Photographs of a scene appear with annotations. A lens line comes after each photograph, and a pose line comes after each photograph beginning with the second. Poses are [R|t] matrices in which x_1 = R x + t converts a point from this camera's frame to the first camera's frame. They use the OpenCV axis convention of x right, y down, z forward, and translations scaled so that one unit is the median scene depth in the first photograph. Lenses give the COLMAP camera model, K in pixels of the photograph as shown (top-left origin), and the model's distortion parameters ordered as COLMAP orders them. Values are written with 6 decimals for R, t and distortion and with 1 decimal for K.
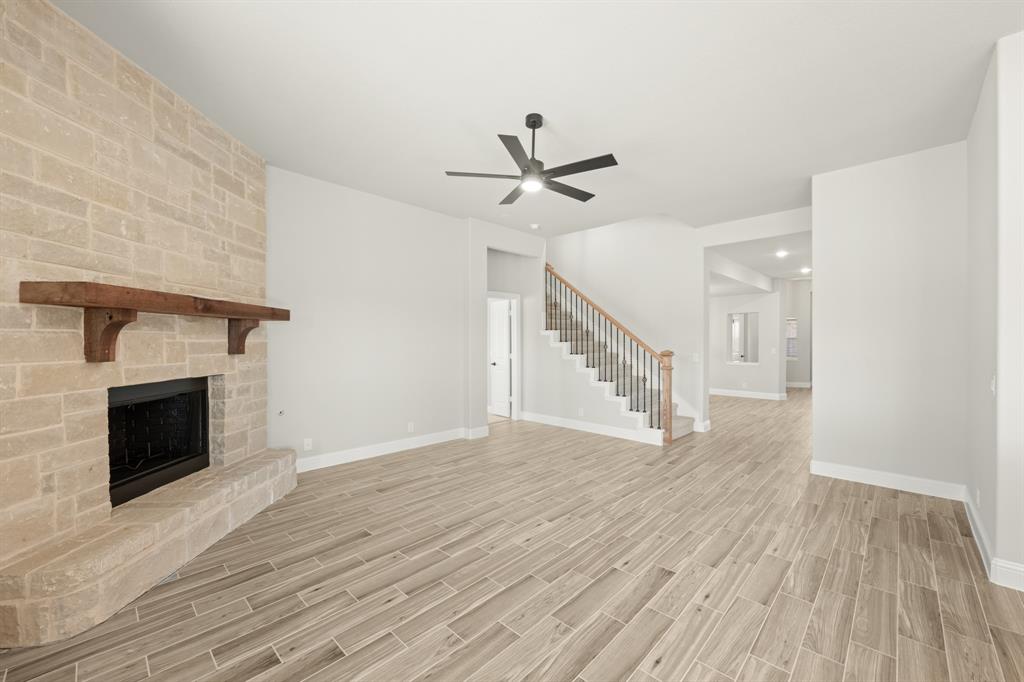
lens RADIAL K [[408.3, 0, 509.5], [0, 408.3, 340.8], [0, 0, 1]] dist [-0.002522, 0.000388]
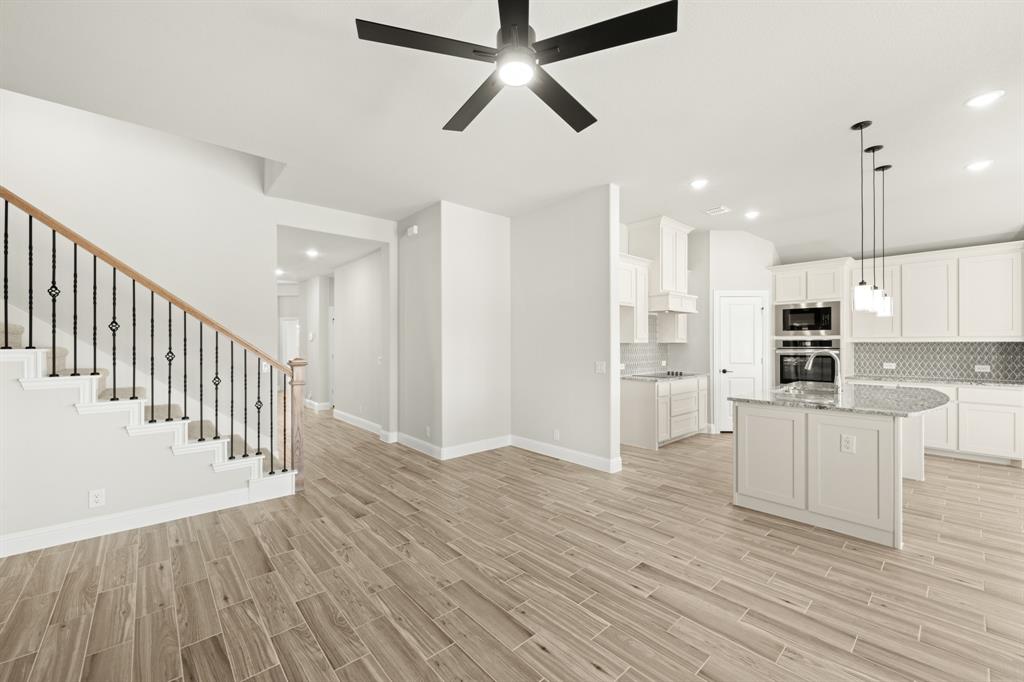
lens RADIAL K [[408.3, 0, 510.2], [0, 408.3, 343.3], [0, 0, 1]] dist [-0.002522, 0.000388]
pose [[0.064105, 0.001535, 0.997942, -0.499414], [0.003234, 0.999993, -0.001746, -0.000145], [-0.997938, 0.003339, 0.064100, 0.943874]]
